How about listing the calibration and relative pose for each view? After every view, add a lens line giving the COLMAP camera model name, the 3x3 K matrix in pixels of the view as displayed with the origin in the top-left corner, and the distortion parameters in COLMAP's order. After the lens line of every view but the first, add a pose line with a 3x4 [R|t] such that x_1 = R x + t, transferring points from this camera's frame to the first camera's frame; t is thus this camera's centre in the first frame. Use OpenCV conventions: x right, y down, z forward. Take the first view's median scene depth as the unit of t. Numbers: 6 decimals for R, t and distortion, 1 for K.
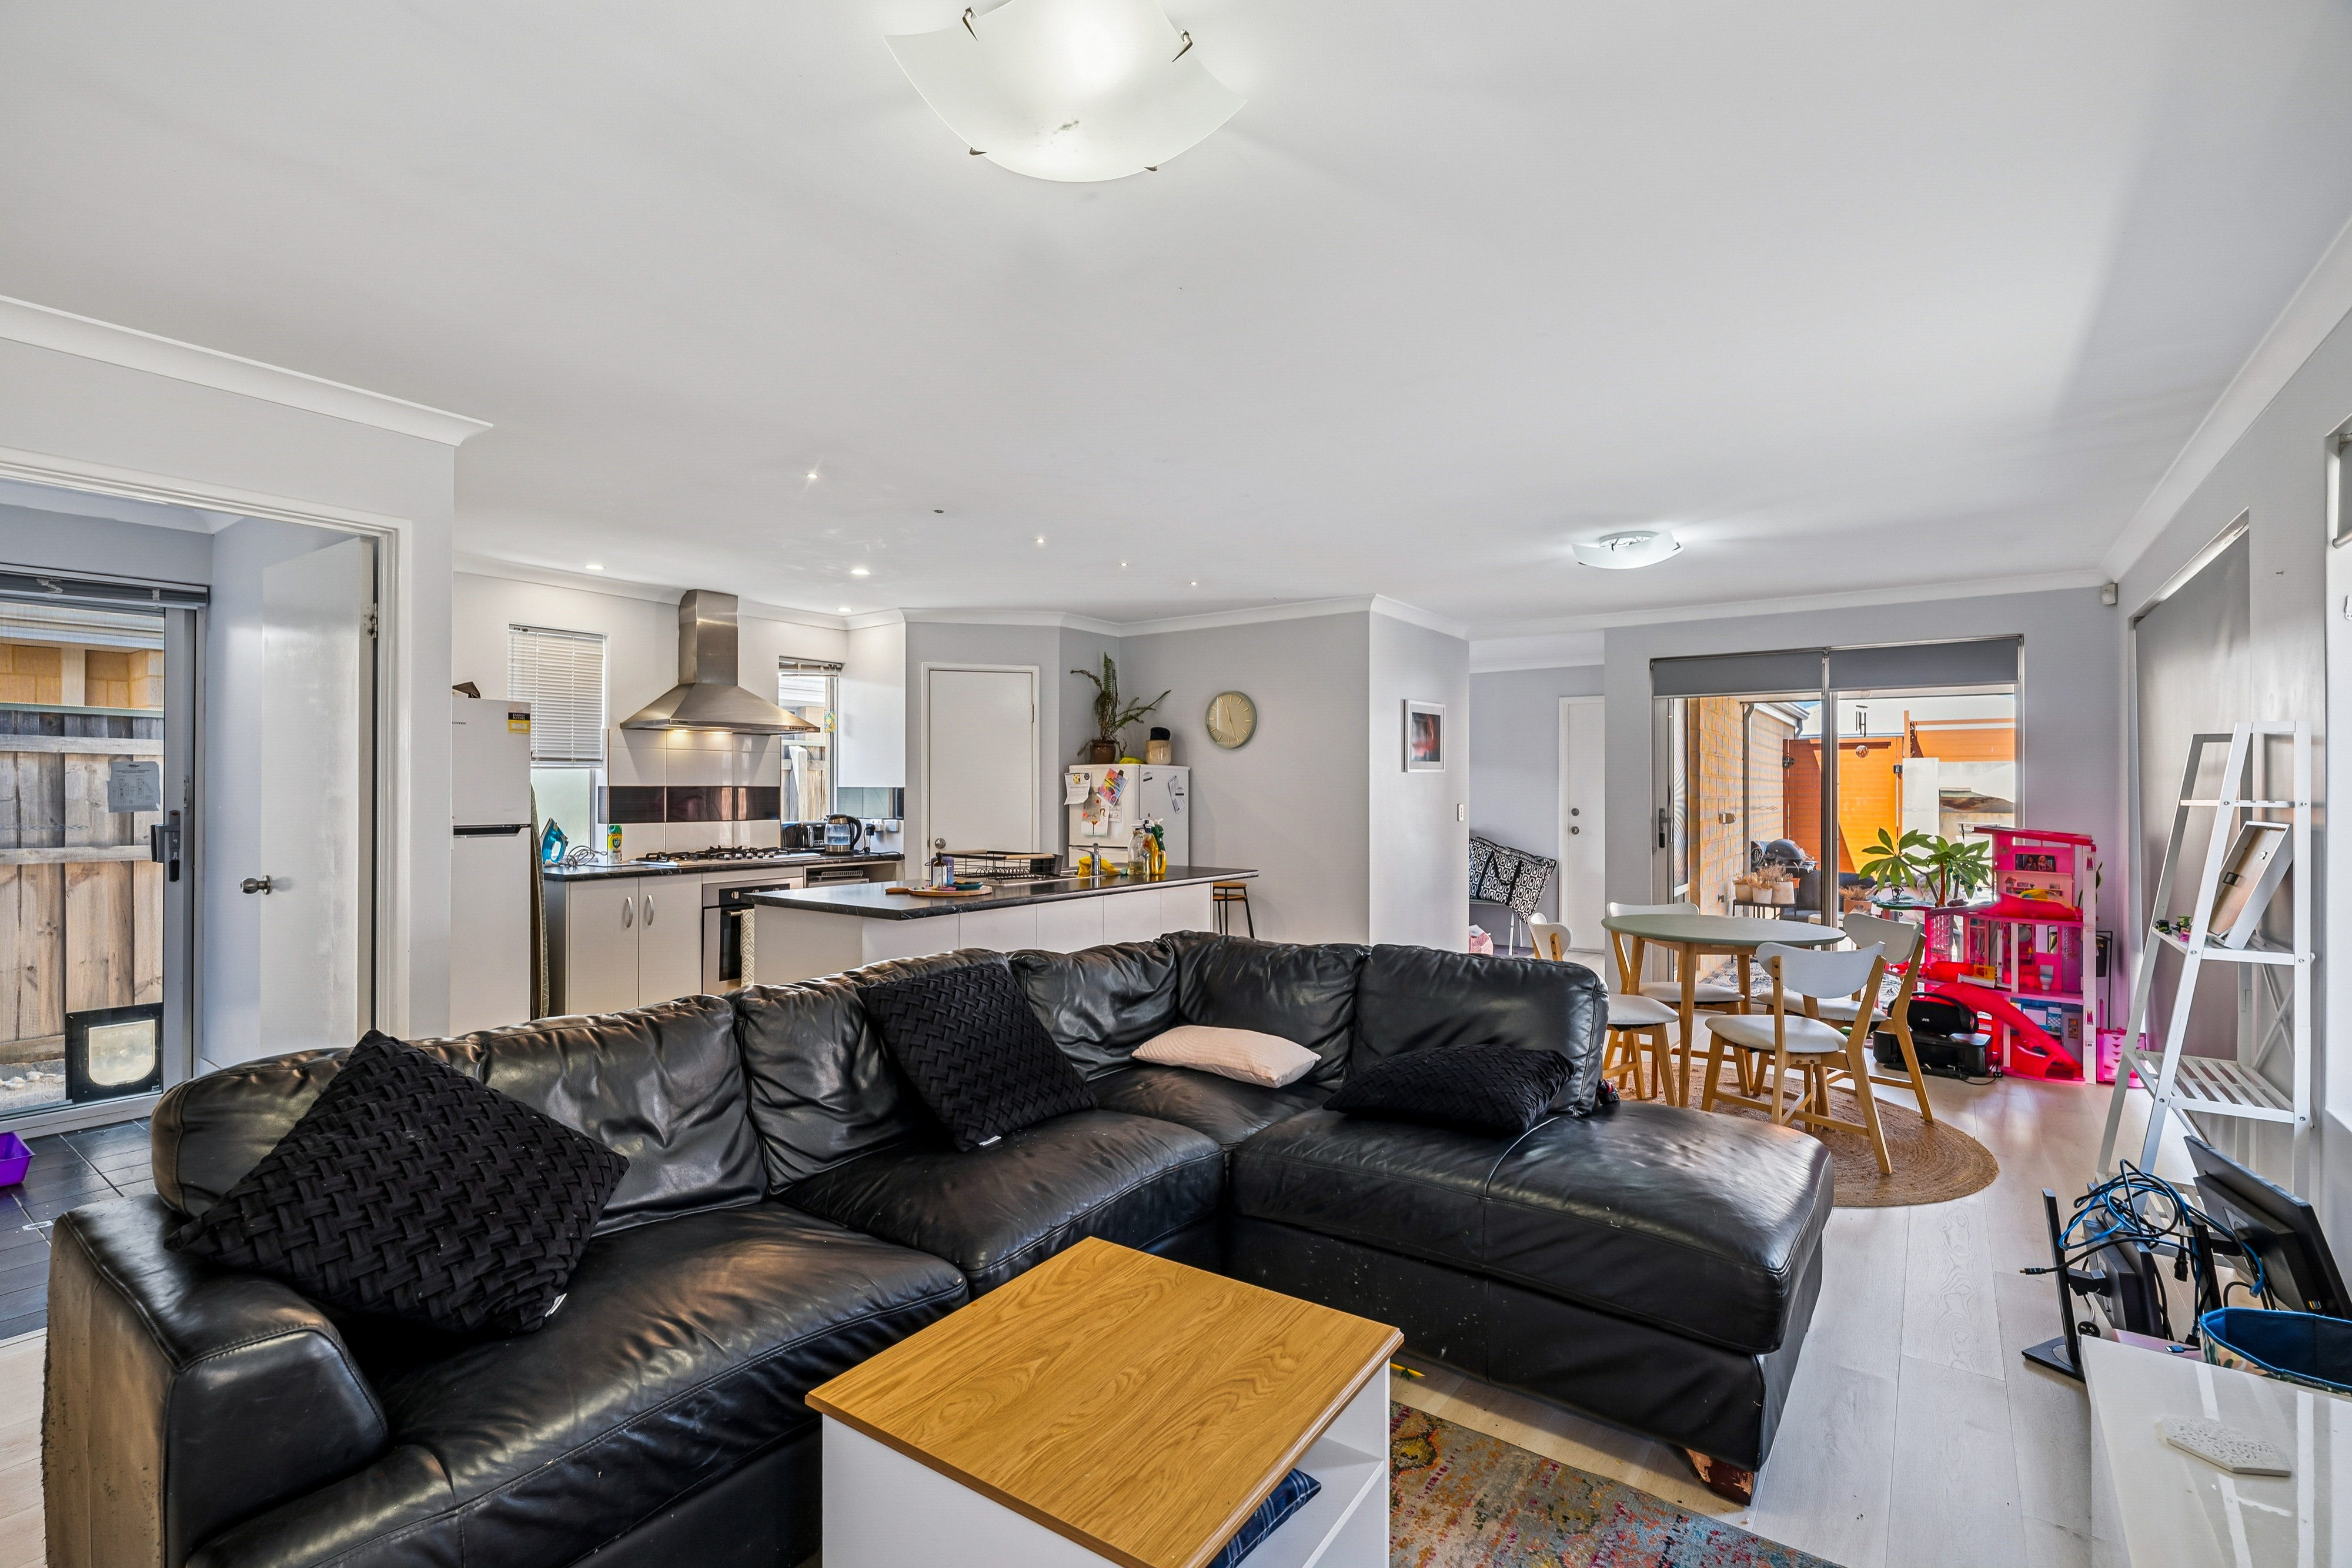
lens RADIAL K [[1046.9, 0, 1191.2], [0, 1046.9, 782.6], [0, 0, 1]] dist [-0.000257, -0.000340]
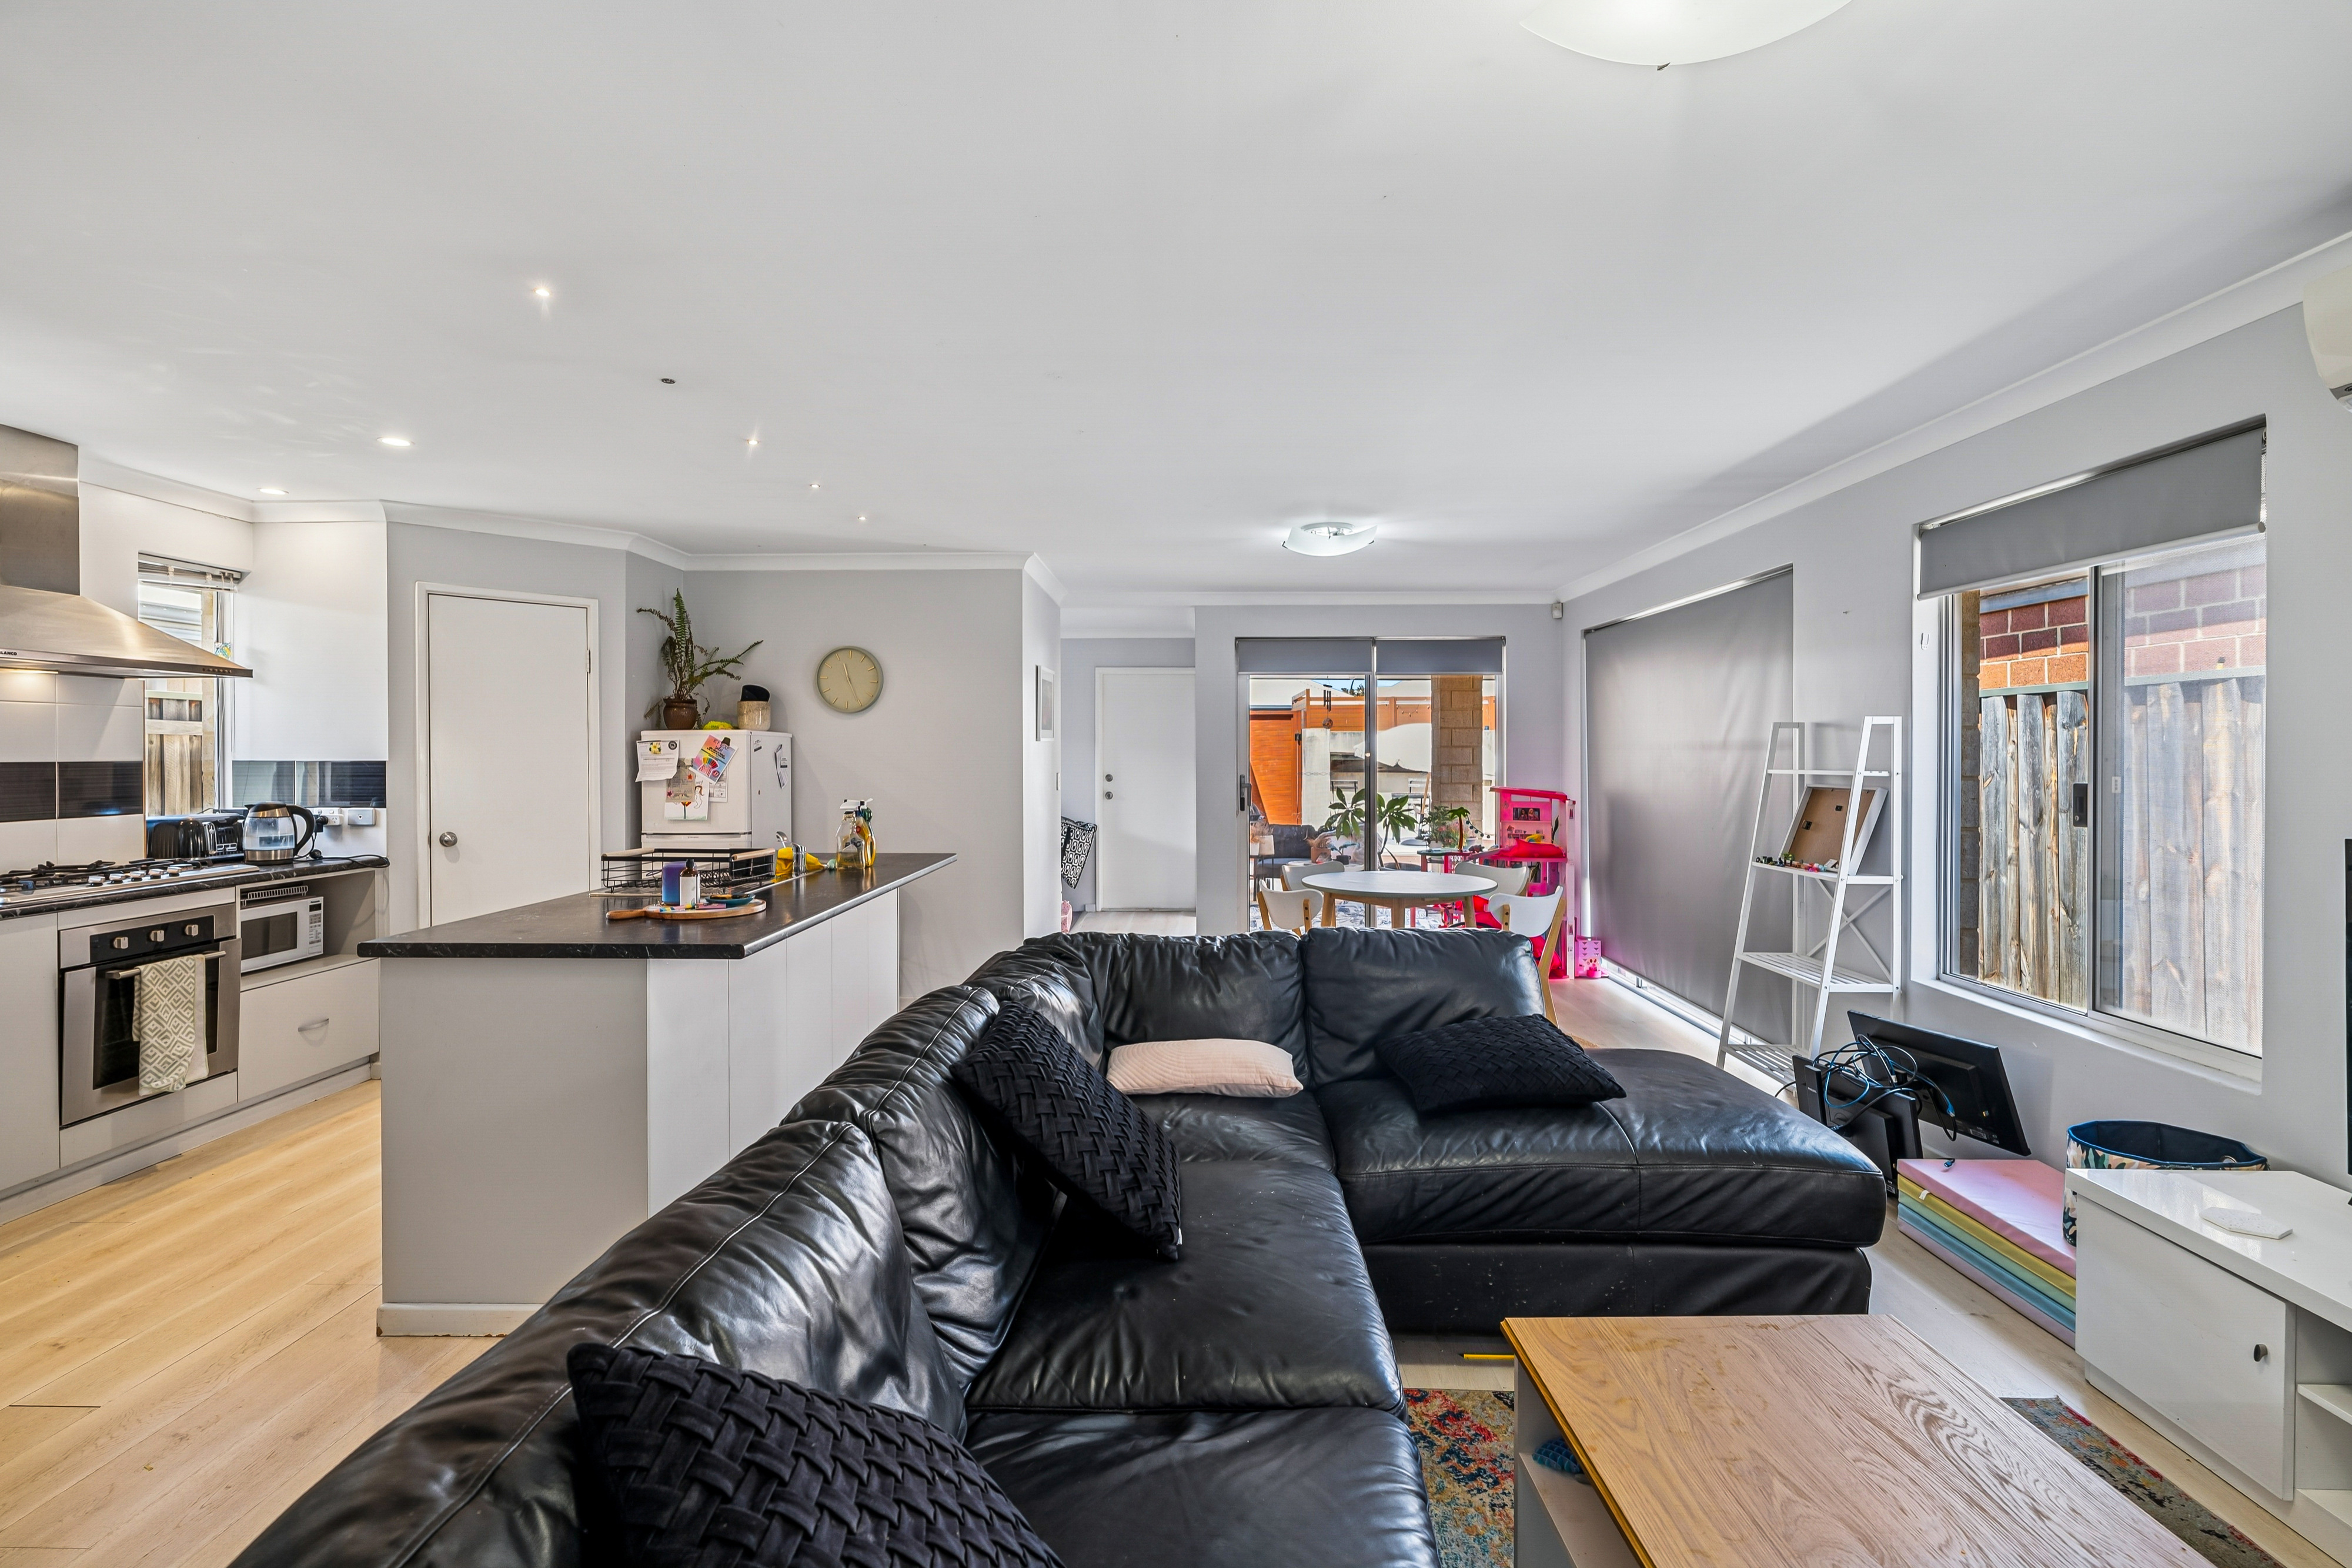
lens RADIAL K [[1053.7, 0, 1174.6], [0, 1053.7, 751.7], [0, 0, 1]] dist [-0.000497, -0.000072]
pose [[0.829184, -0.002294, 0.558971, -0.233367], [-0.001477, 0.999979, 0.006296, -0.006676], [-0.558974, -0.006046, 0.829163, 0.134968]]
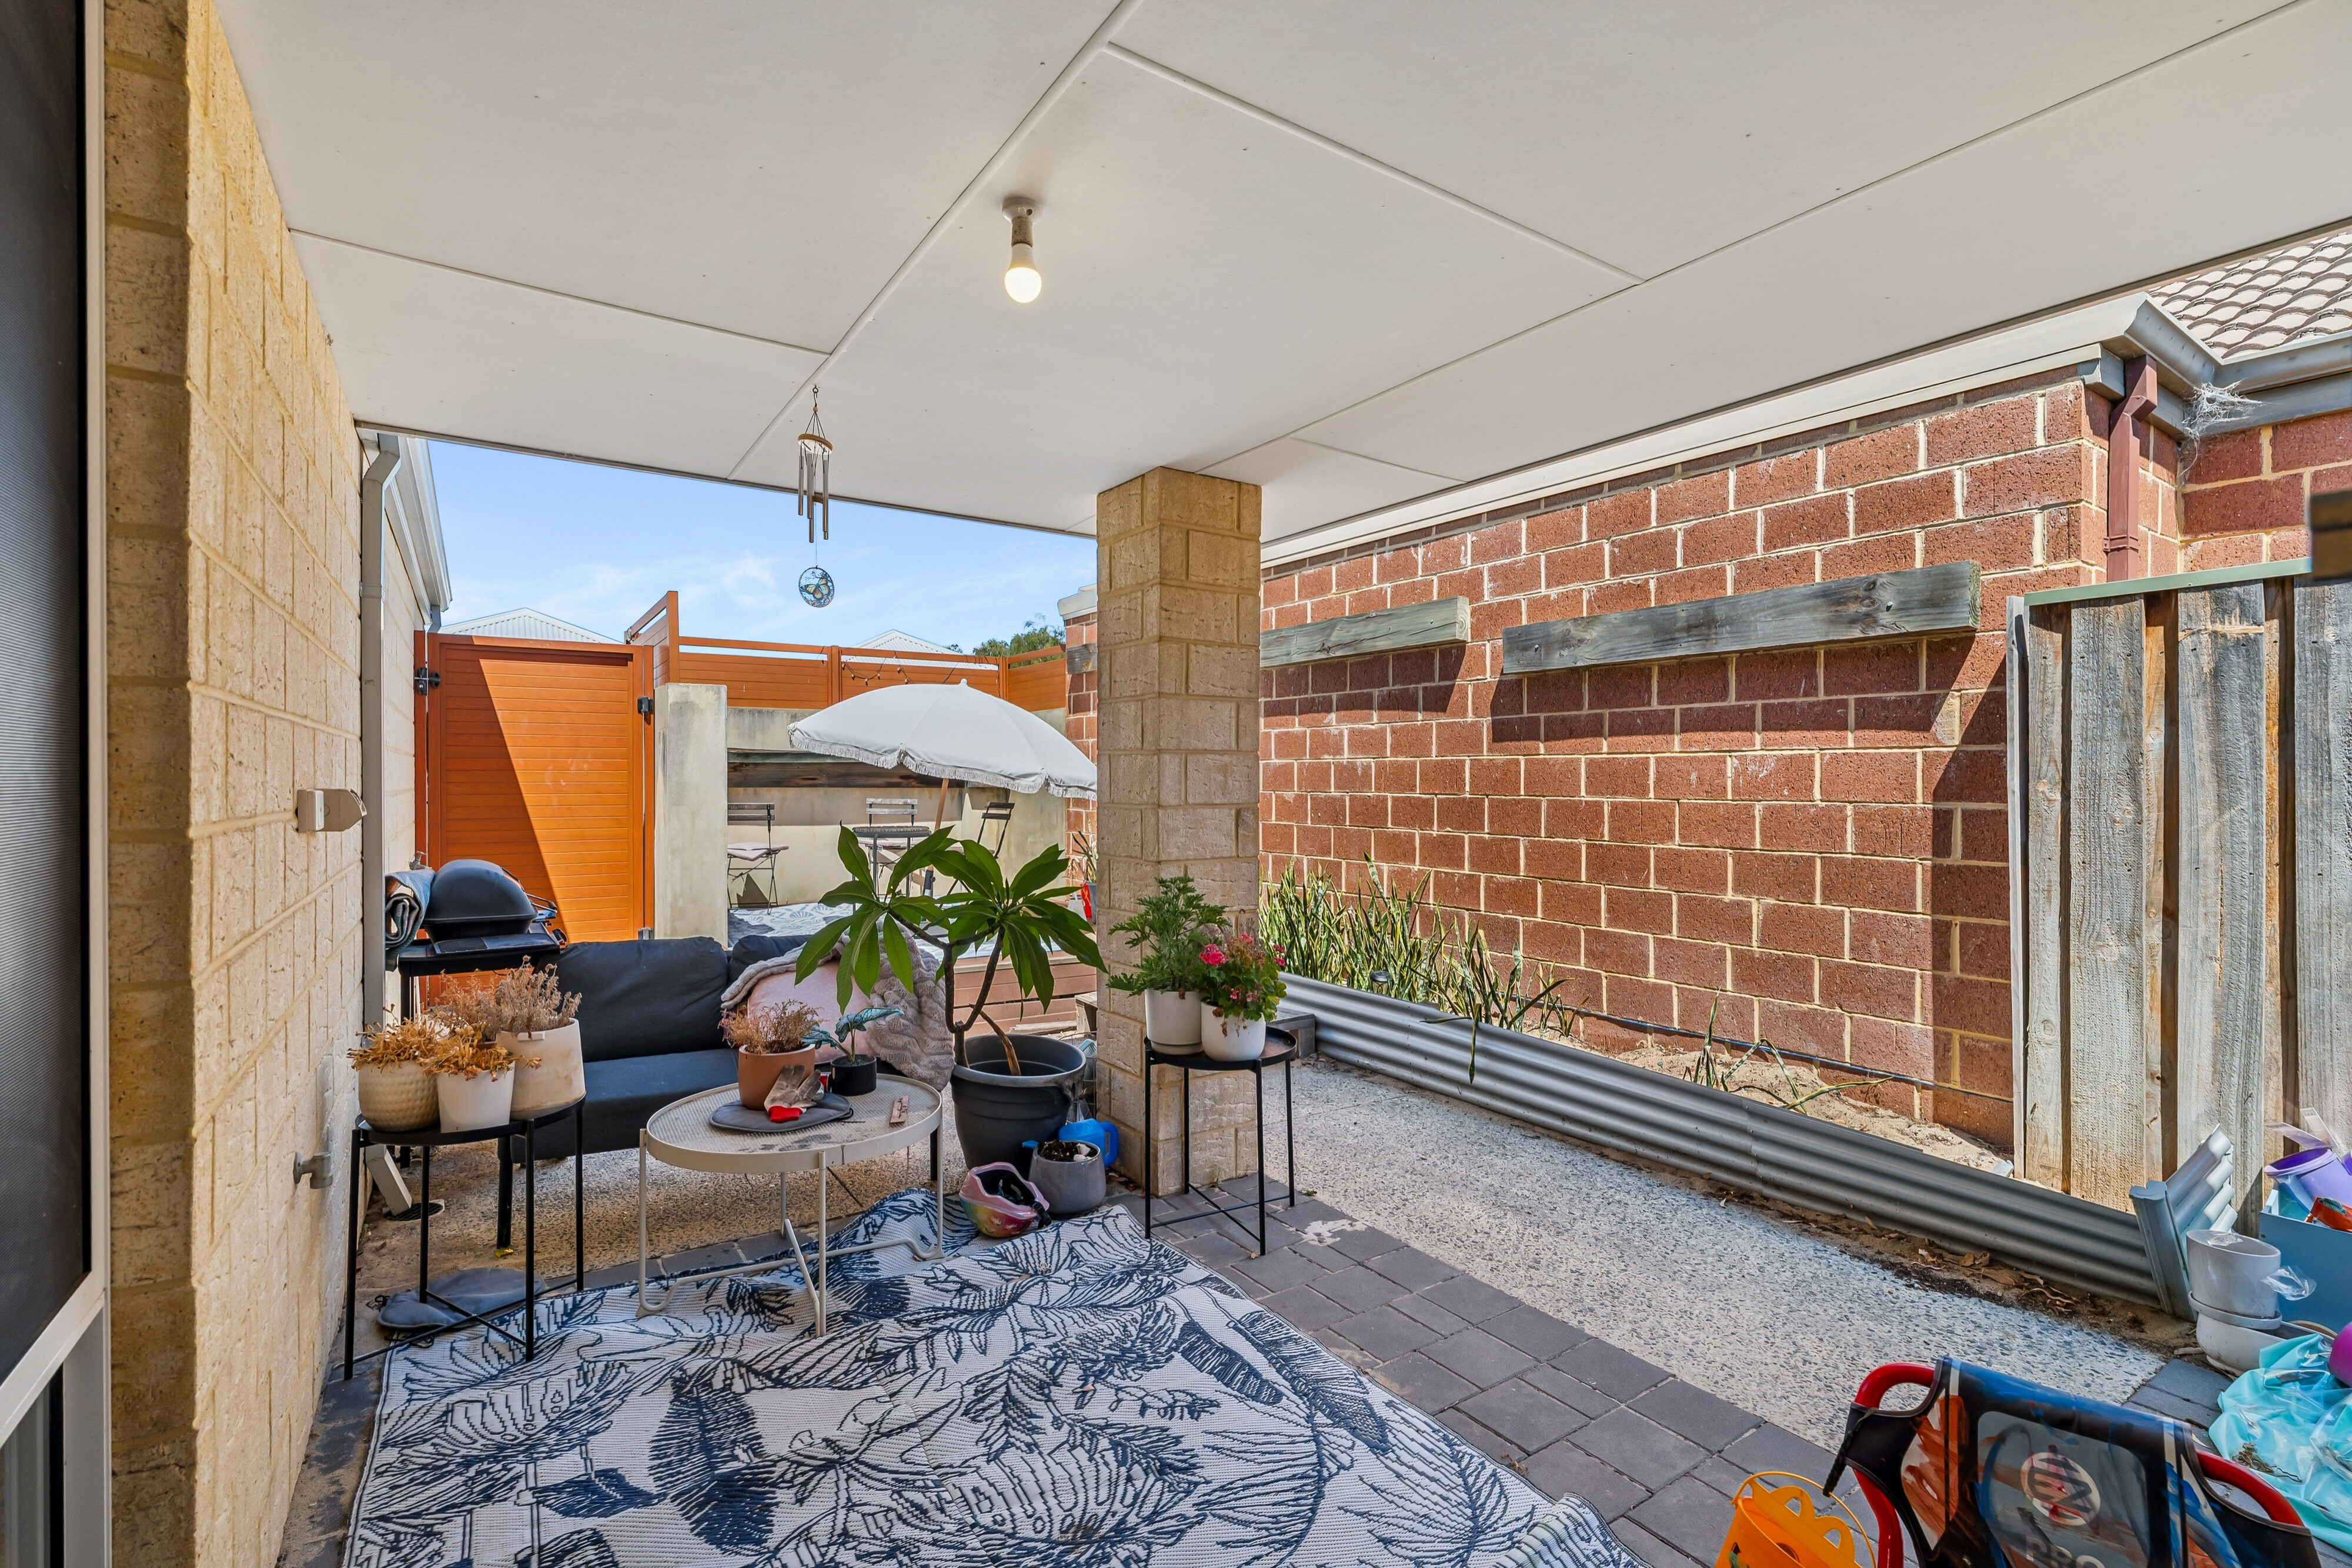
lens RADIAL K [[1046.9, 0, 1191.2], [0, 1046.9, 782.6], [0, 0, 1]] dist [-0.000257, -0.000340]
pose [[0.353337, -0.007006, 0.935470, 0.519314], [-0.009203, 0.999898, 0.010964, 0.033385], [-0.935451, -0.012483, 0.353237, 1.044641]]
